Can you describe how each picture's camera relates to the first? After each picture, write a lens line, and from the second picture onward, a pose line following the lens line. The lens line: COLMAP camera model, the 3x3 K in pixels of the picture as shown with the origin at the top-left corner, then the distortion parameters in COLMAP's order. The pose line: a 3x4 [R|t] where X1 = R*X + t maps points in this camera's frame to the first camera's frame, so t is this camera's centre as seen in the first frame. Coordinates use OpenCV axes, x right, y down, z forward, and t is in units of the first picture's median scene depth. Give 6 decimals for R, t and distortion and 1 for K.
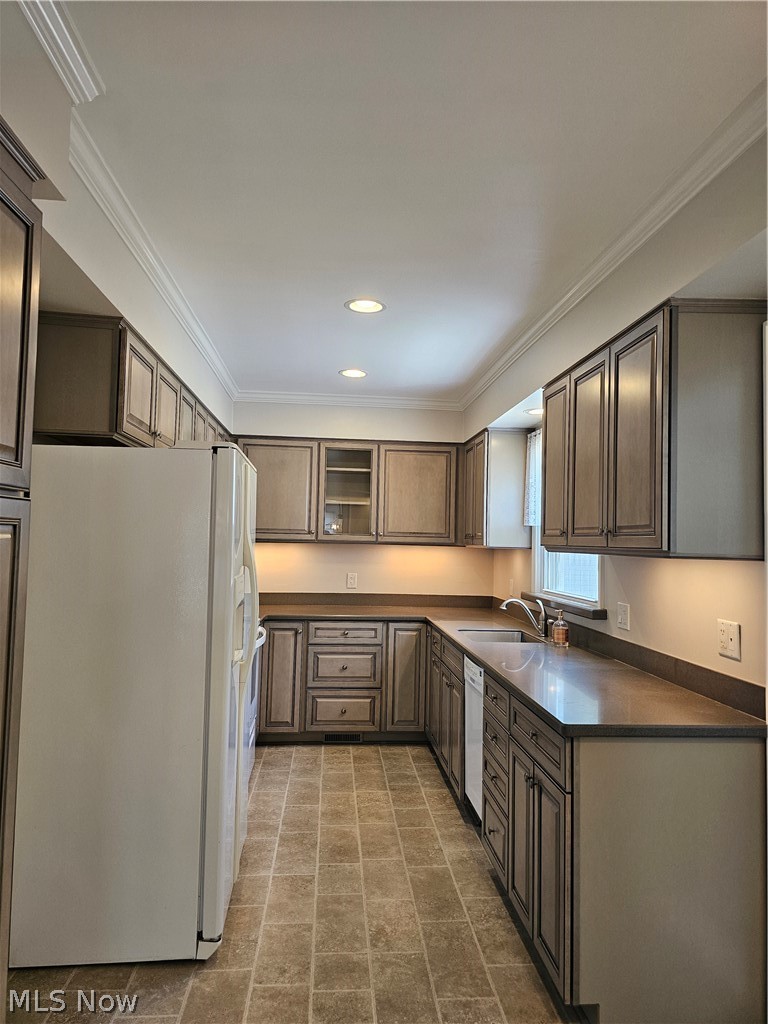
lens RADIAL K [[690.0, 0, 384.0], [0, 690.0, 504.0], [0, 0, 1]] dist [0.058125, -0.051629]
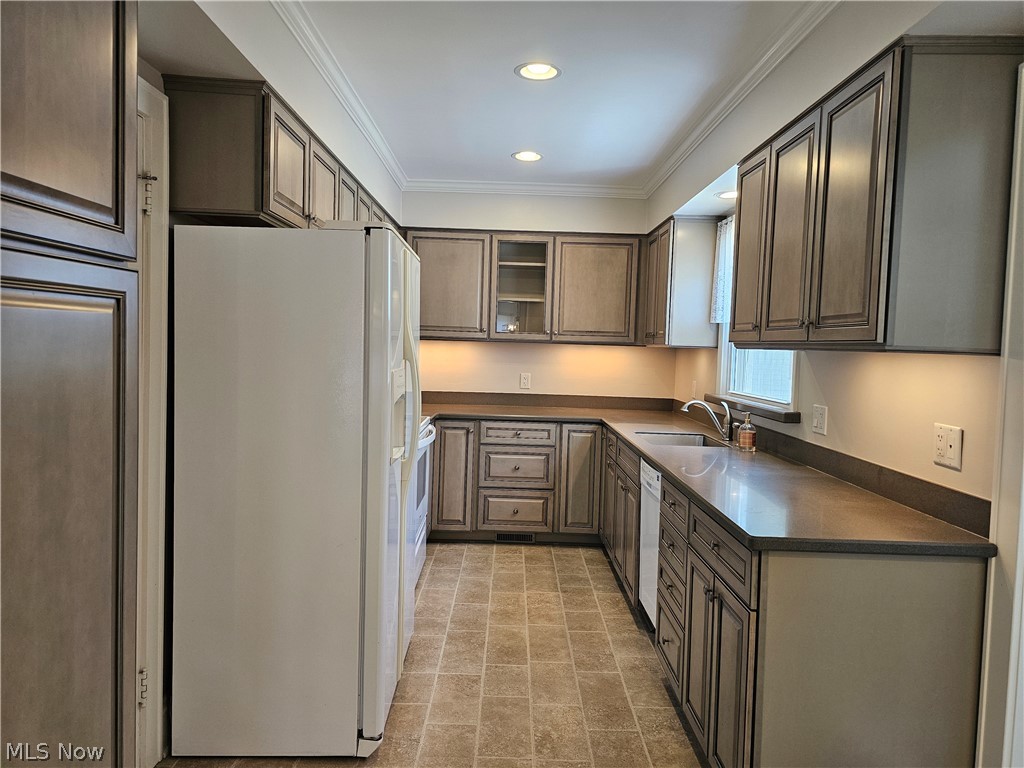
lens RADIAL K [[686.2, 0, 507.8], [0, 686.2, 375.6], [0, 0, 1]] dist [0.085406, -0.087691]
pose [[0.996595, 0.011069, -0.081709, 0.009419], [-0.003046, 0.995214, 0.097670, 0.013007], [0.082399, -0.097088, 0.991859, 0.056020]]
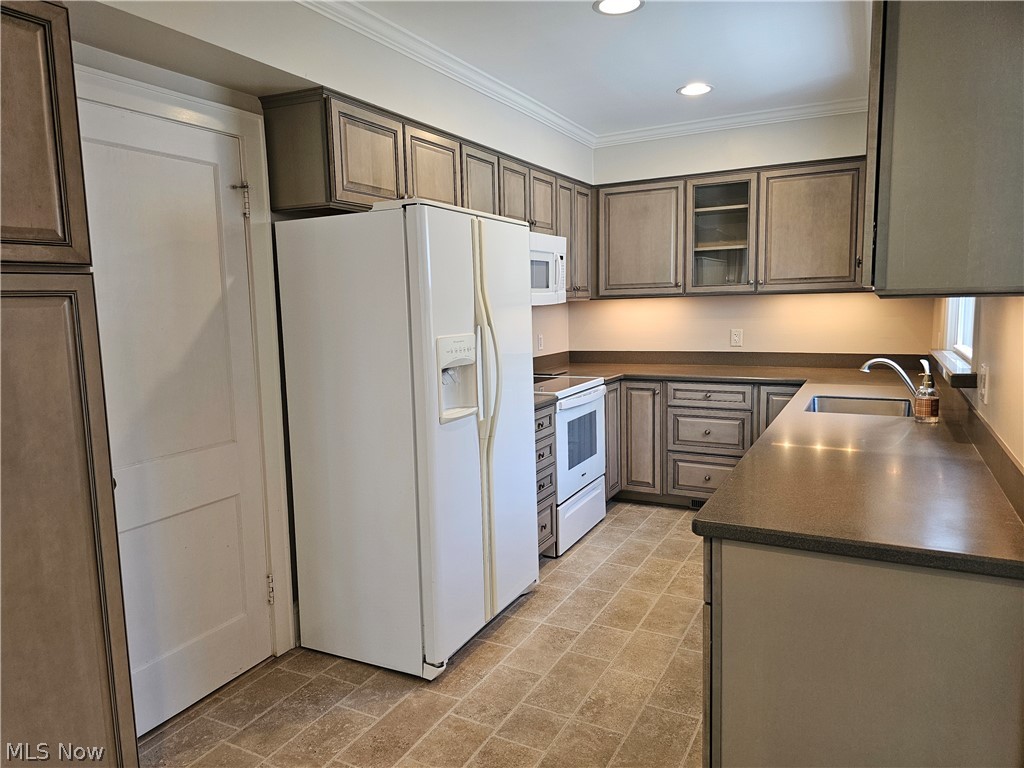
lens RADIAL K [[685.5, 0, 505.3], [0, 685.5, 381.6], [0, 0, 1]] dist [0.079612, -0.088432]
pose [[0.836584, 0.021615, -0.547413, 0.246353], [0.072837, 0.985962, 0.150245, 0.016524], [0.542976, -0.165564, 0.823265, 0.136116]]
